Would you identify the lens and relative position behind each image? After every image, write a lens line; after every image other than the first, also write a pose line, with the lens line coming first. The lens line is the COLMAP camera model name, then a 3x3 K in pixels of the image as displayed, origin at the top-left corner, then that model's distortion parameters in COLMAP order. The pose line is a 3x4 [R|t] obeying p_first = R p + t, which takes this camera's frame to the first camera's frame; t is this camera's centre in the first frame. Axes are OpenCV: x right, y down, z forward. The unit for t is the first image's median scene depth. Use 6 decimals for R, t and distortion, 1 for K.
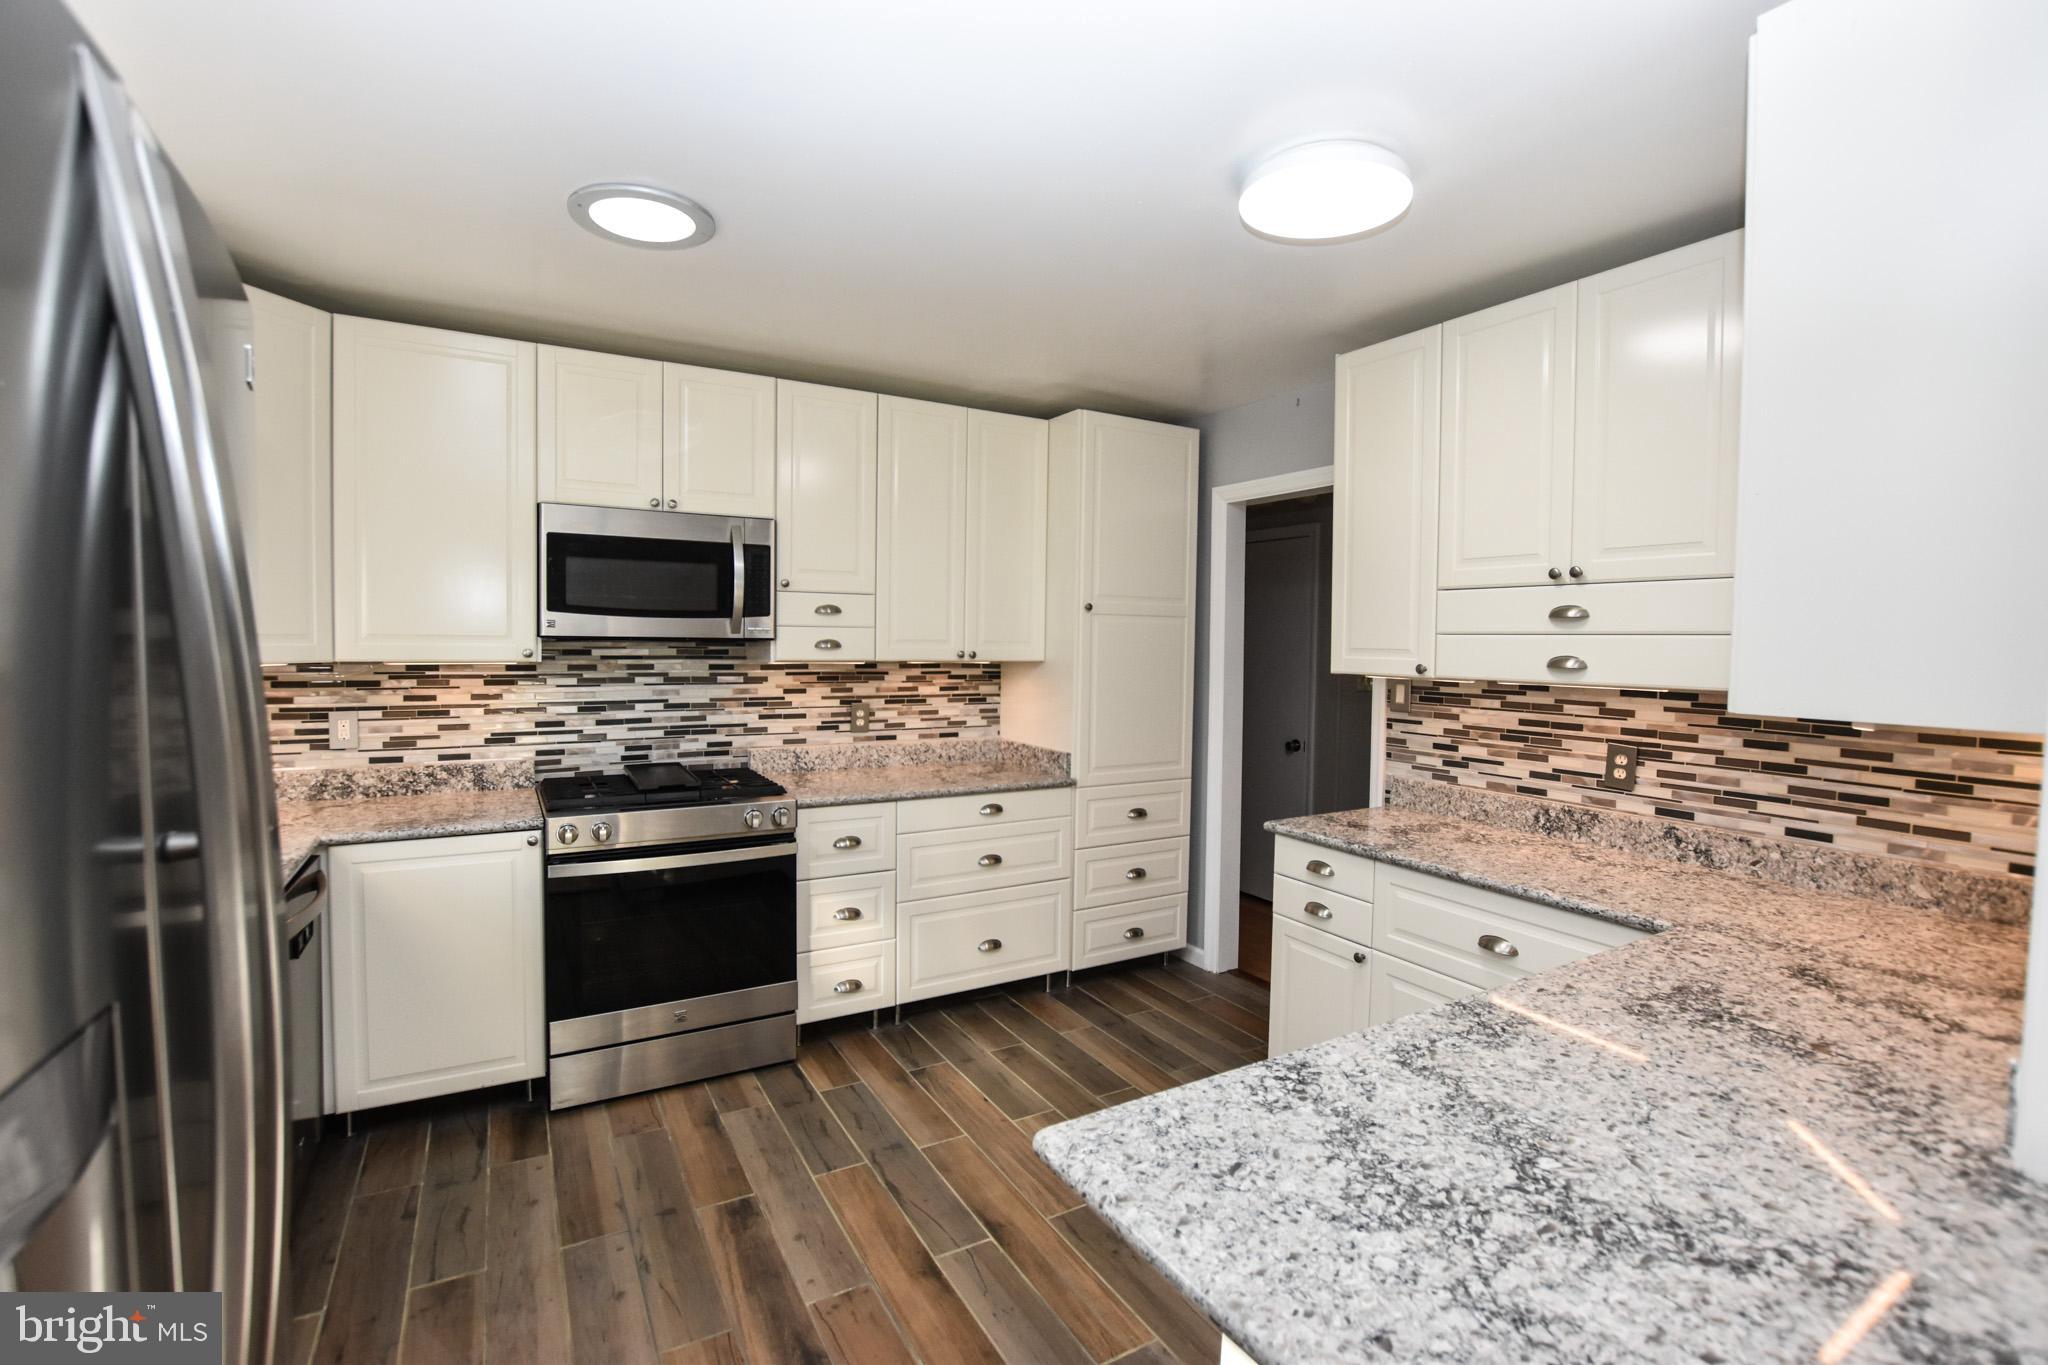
lens RADIAL K [[908.4, 0, 1018.5], [0, 908.4, 679.8], [0, 0, 1]] dist [-0.032190, 0.000484]
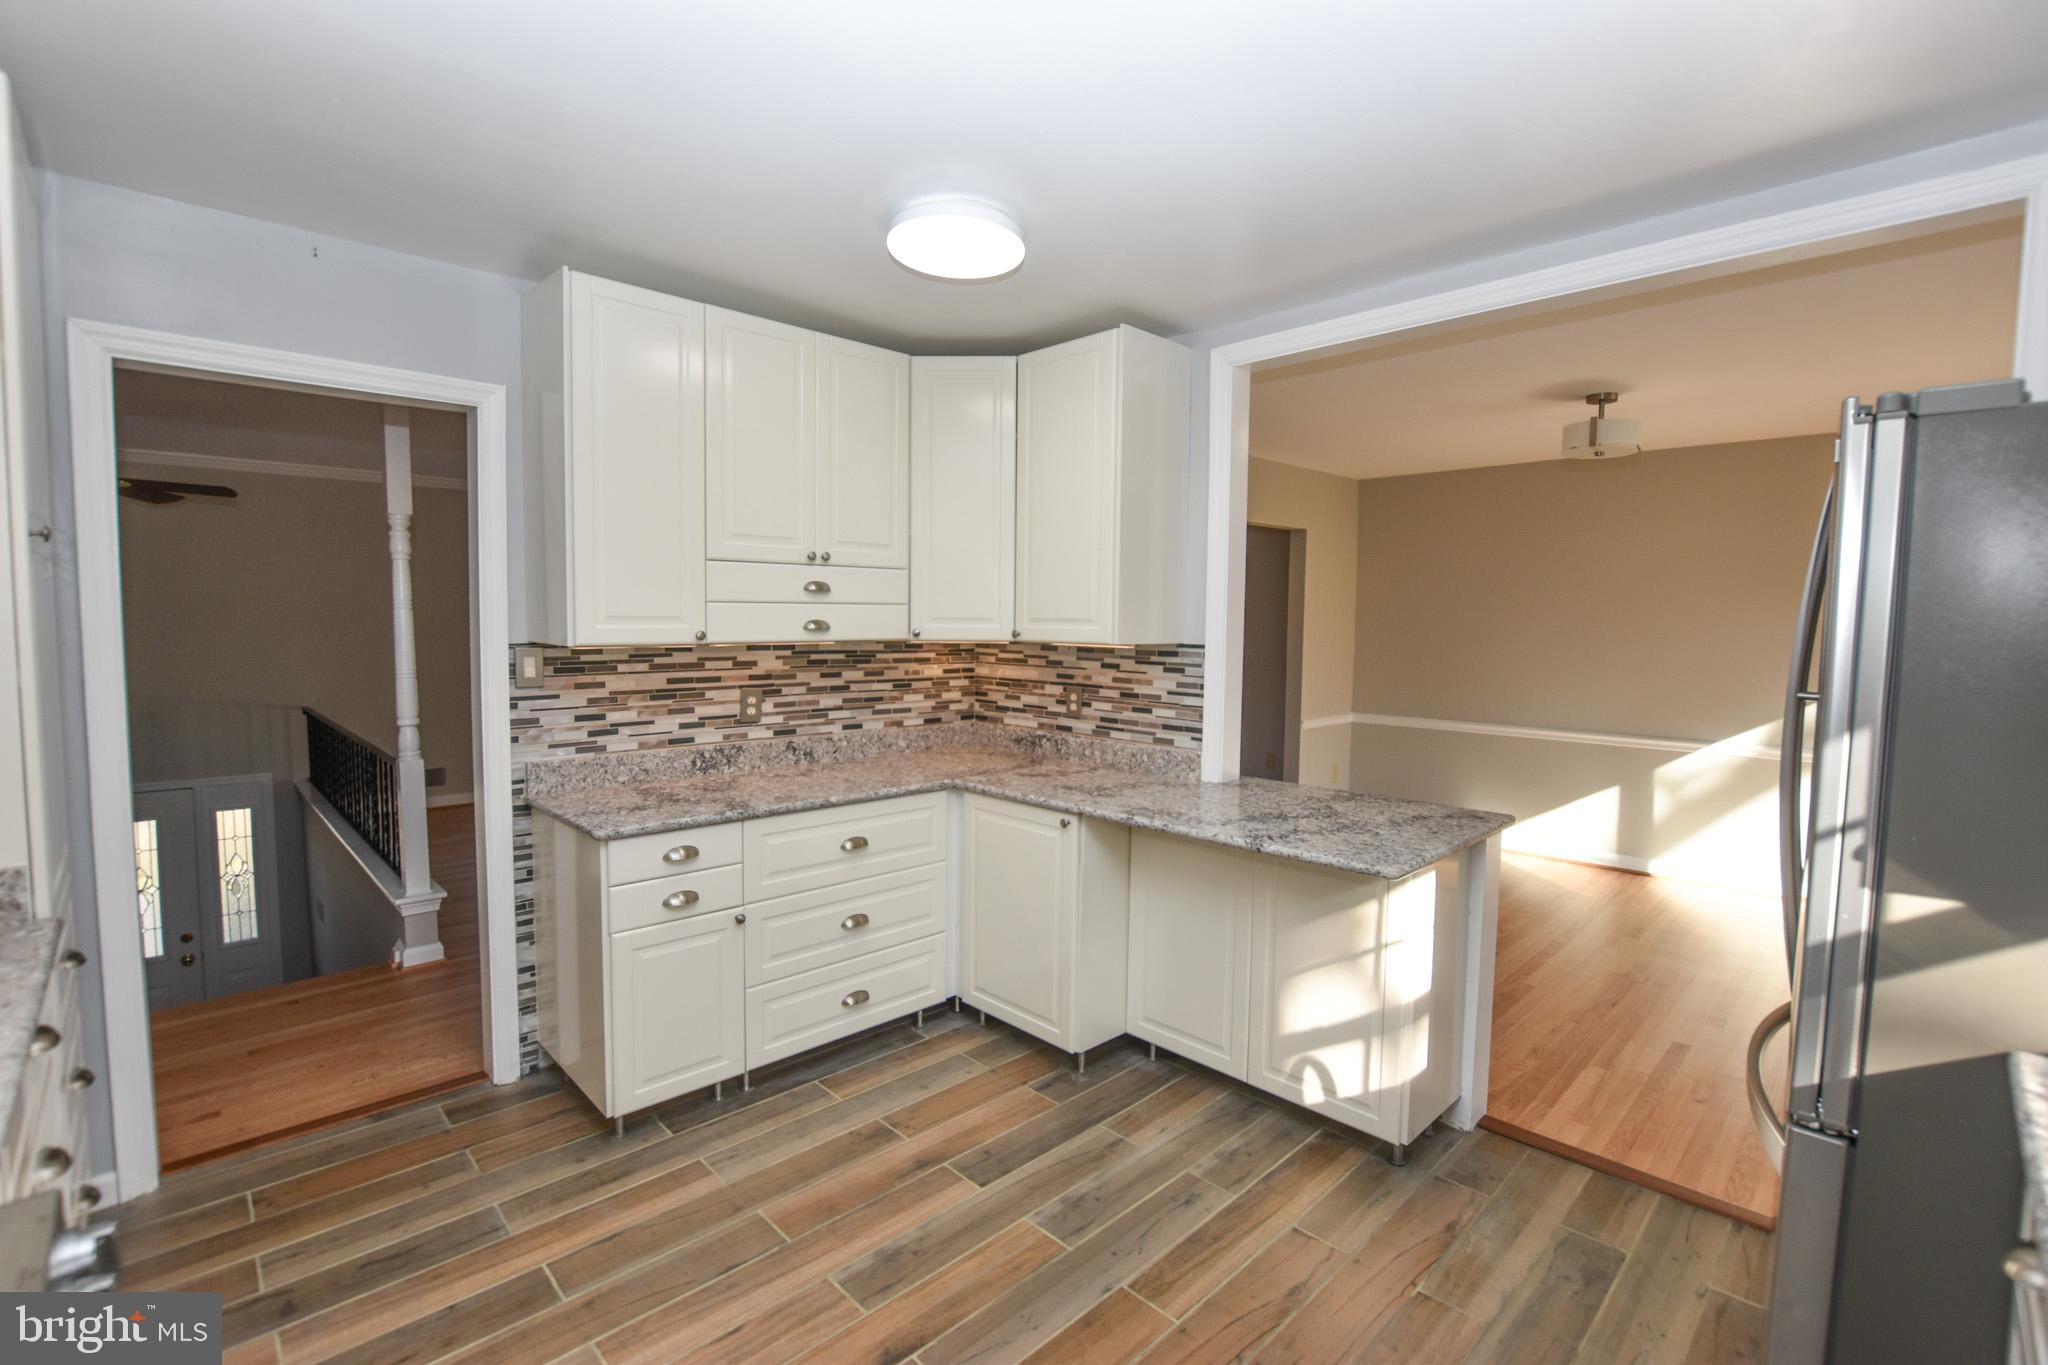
lens RADIAL K [[919.3, 0, 1022.4], [0, 919.3, 675.6], [0, 0, 1]] dist [-0.029450, 0.000757]
pose [[-0.247631, -0.076991, 0.965790, -0.539247], [0.032377, 0.995623, 0.087671, -0.037772], [-0.968313, 0.052979, -0.244055, 0.732748]]
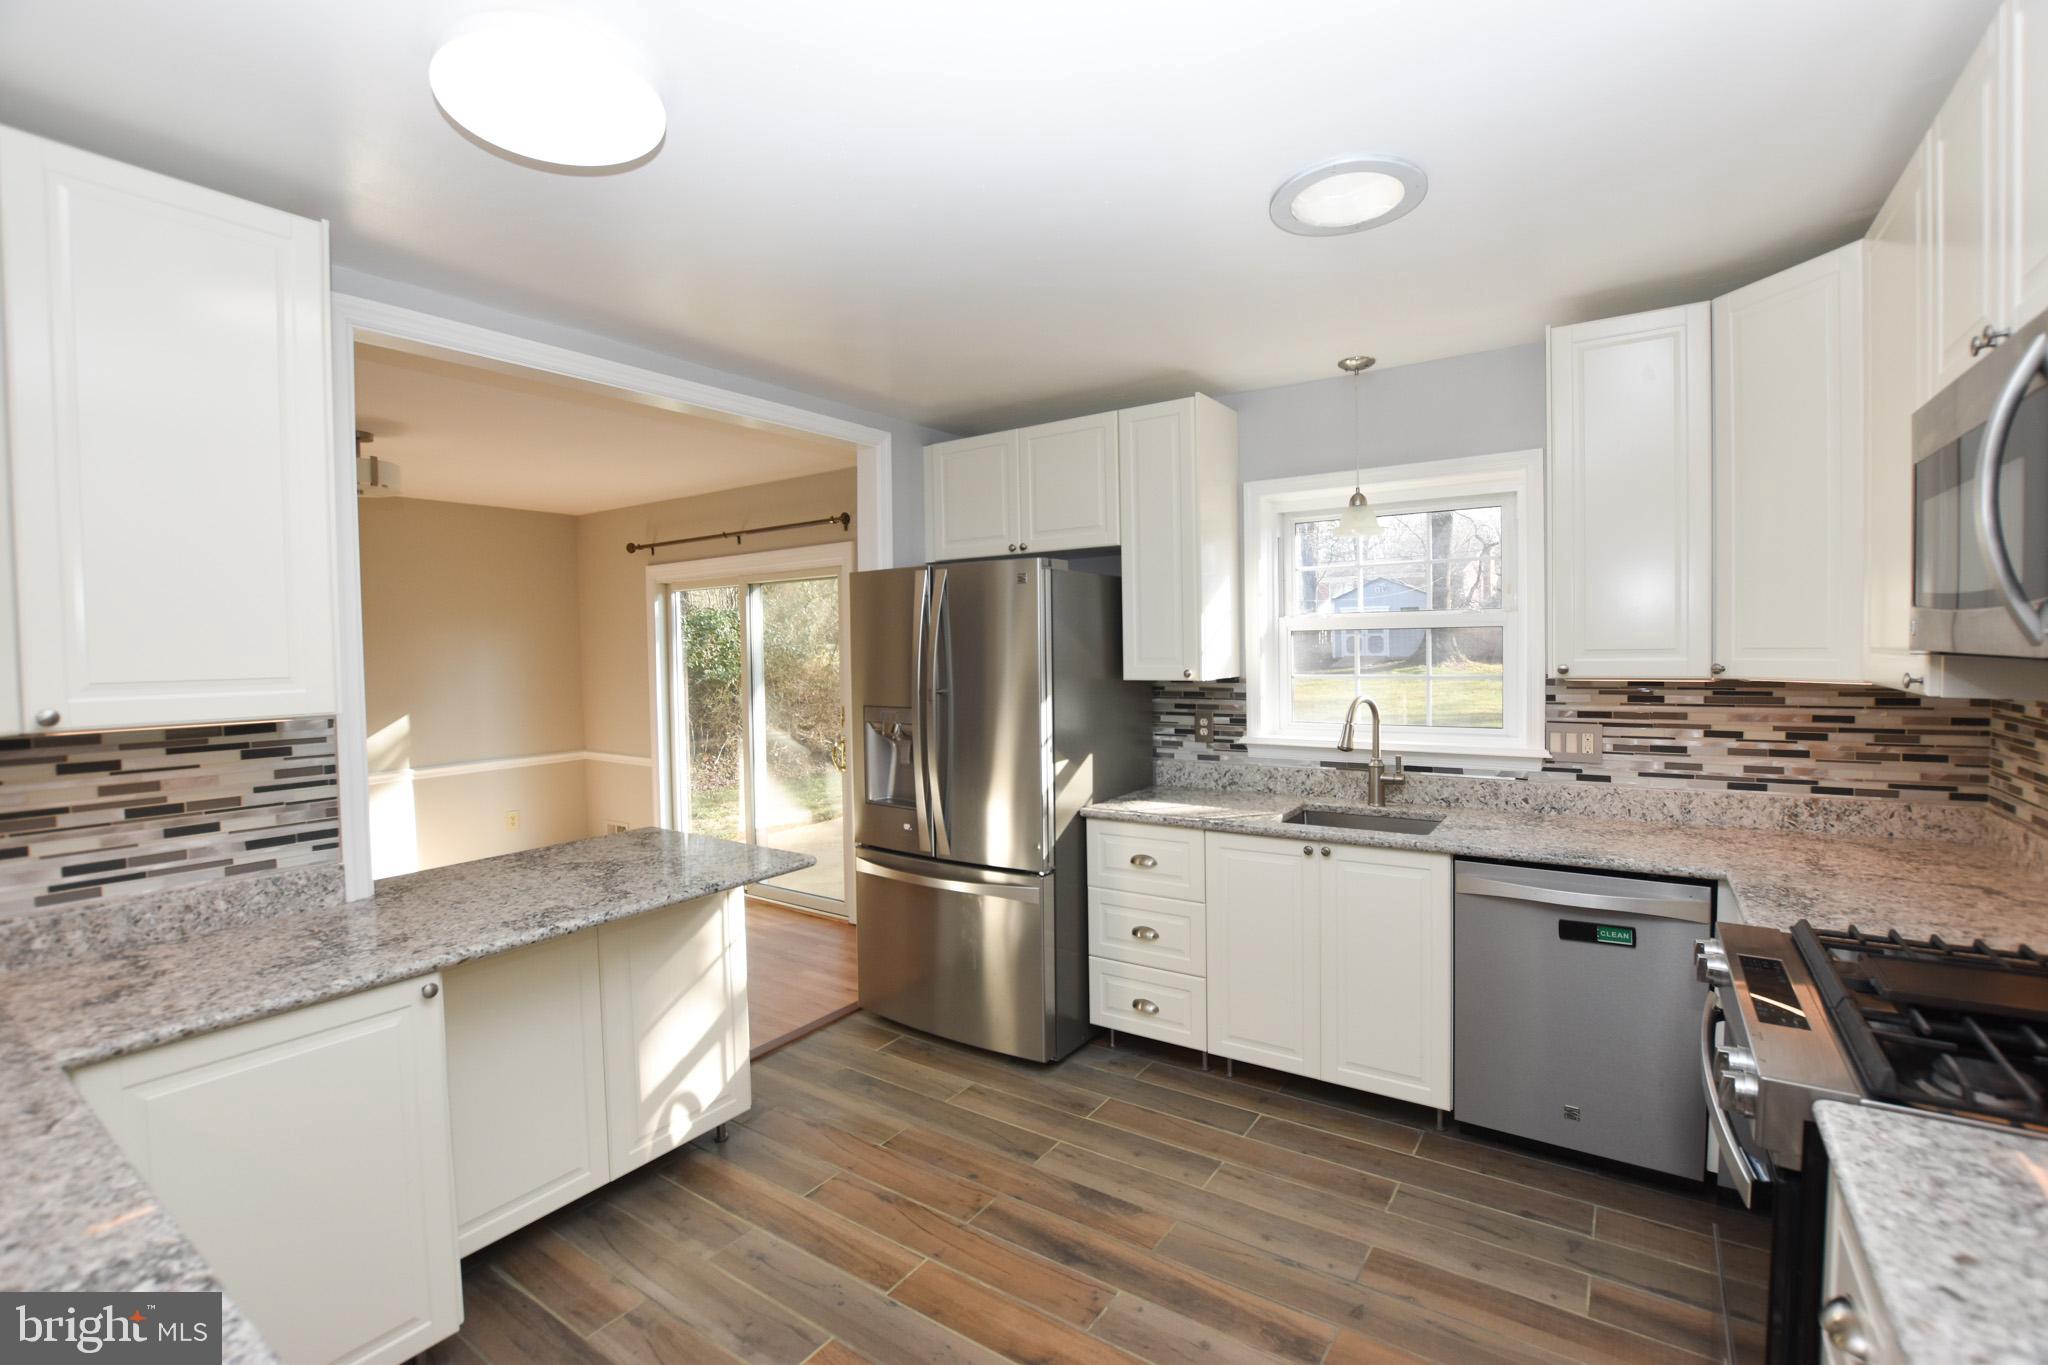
lens RADIAL K [[902.5, 0, 1031.5], [0, 902.5, 678.2], [0, 0, 1]] dist [-0.032671, 0.003135]
pose [[-0.898241, 0.017492, -0.439155, 0.185232], [-0.015319, 0.997355, 0.071057, -0.055527], [0.439236, 0.070554, -0.895597, 1.122383]]
